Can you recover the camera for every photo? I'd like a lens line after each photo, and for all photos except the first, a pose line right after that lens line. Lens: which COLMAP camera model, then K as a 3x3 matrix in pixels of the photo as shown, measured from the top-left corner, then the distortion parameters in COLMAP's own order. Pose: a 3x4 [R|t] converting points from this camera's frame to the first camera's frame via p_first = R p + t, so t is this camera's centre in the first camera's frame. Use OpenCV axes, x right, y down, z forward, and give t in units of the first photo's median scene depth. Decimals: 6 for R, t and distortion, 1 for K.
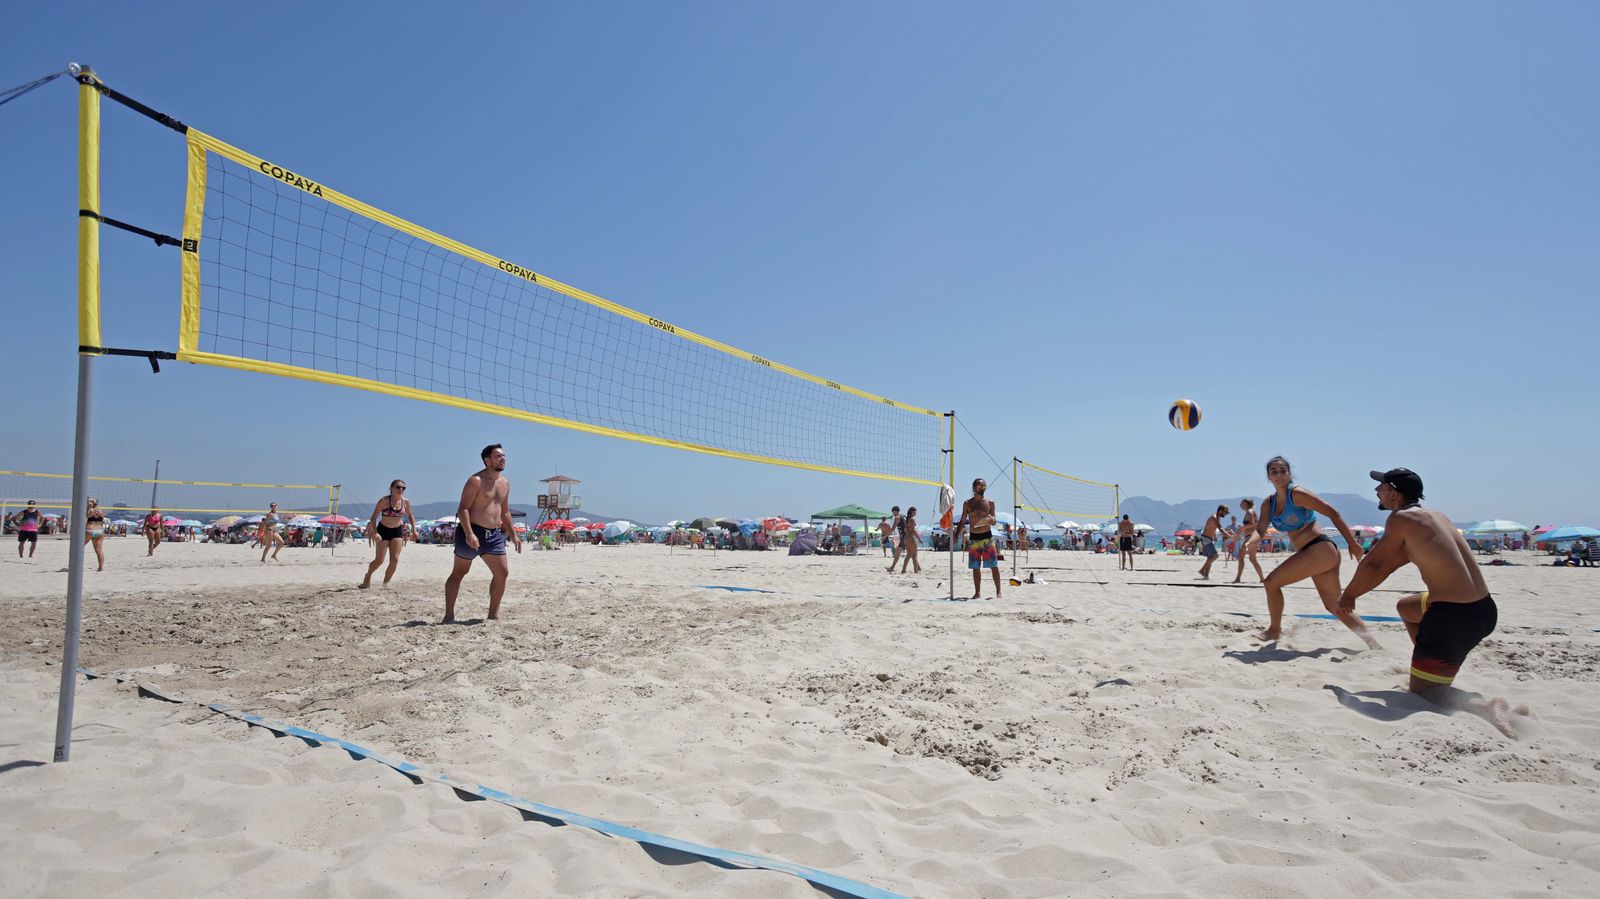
lens RADIAL K [[855.6, 0, 822.4], [0, 855.6, 416.2], [0, 0, 1]] dist [-0.042041, 0.029192]
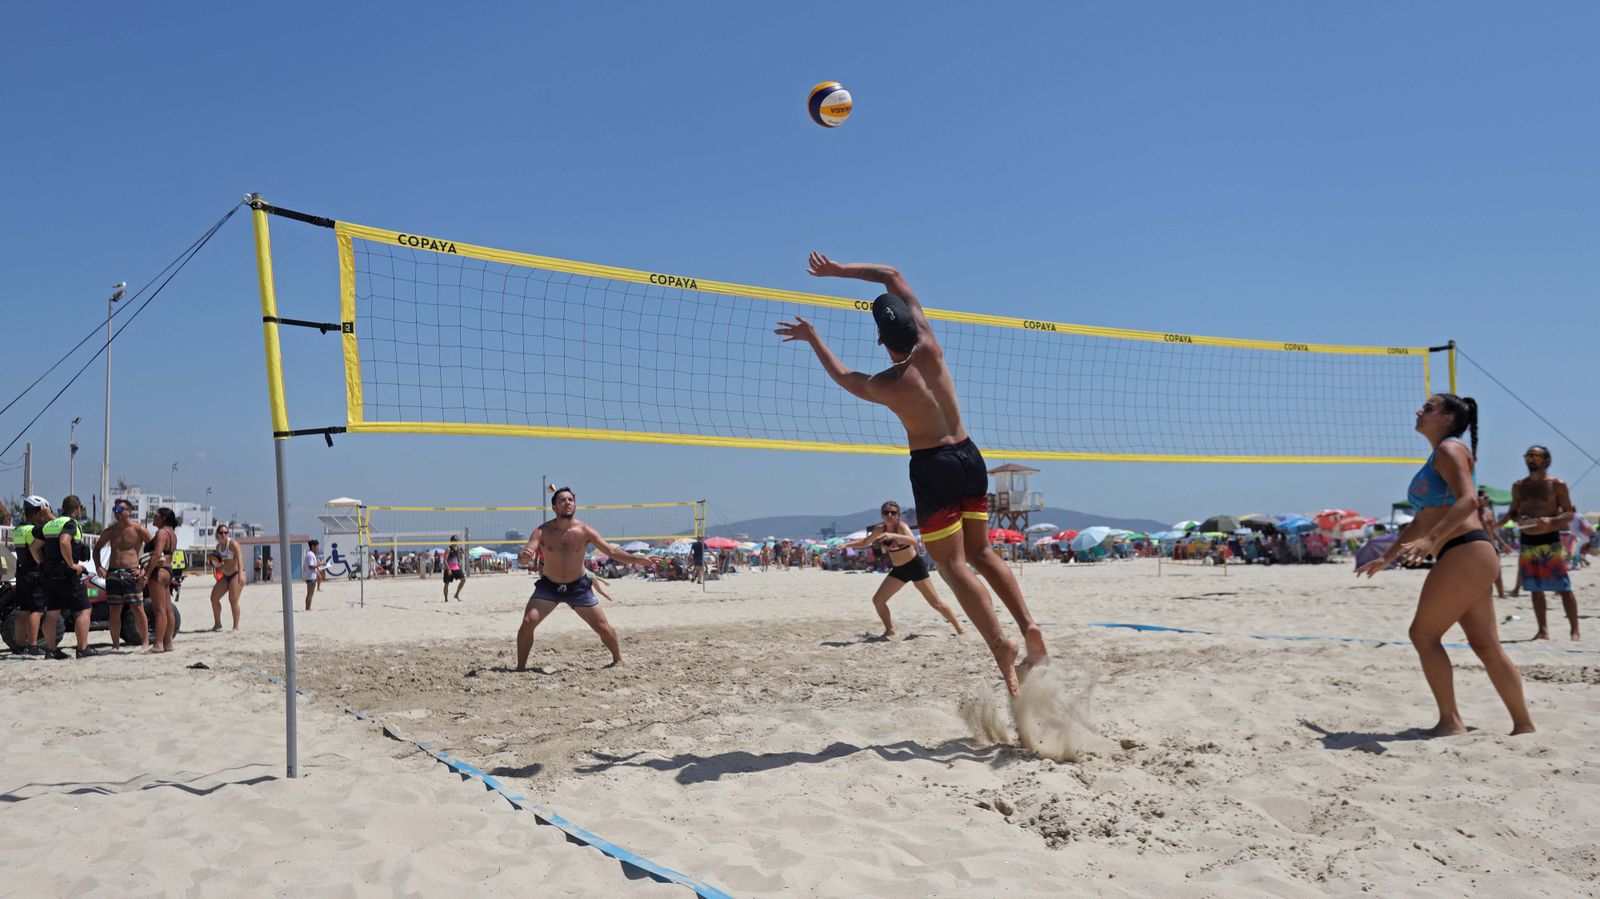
lens RADIAL K [[1359.6, 0, 800.2], [0, 1359.6, 393.4], [0, 0, 1]] dist [0.000659, 0.012113]
pose [[0.873698, -0.090179, -0.478037, 0.274851], [0.104217, 0.994551, 0.002859, -0.026796], [0.475175, -0.052317, 0.878335, -0.129746]]
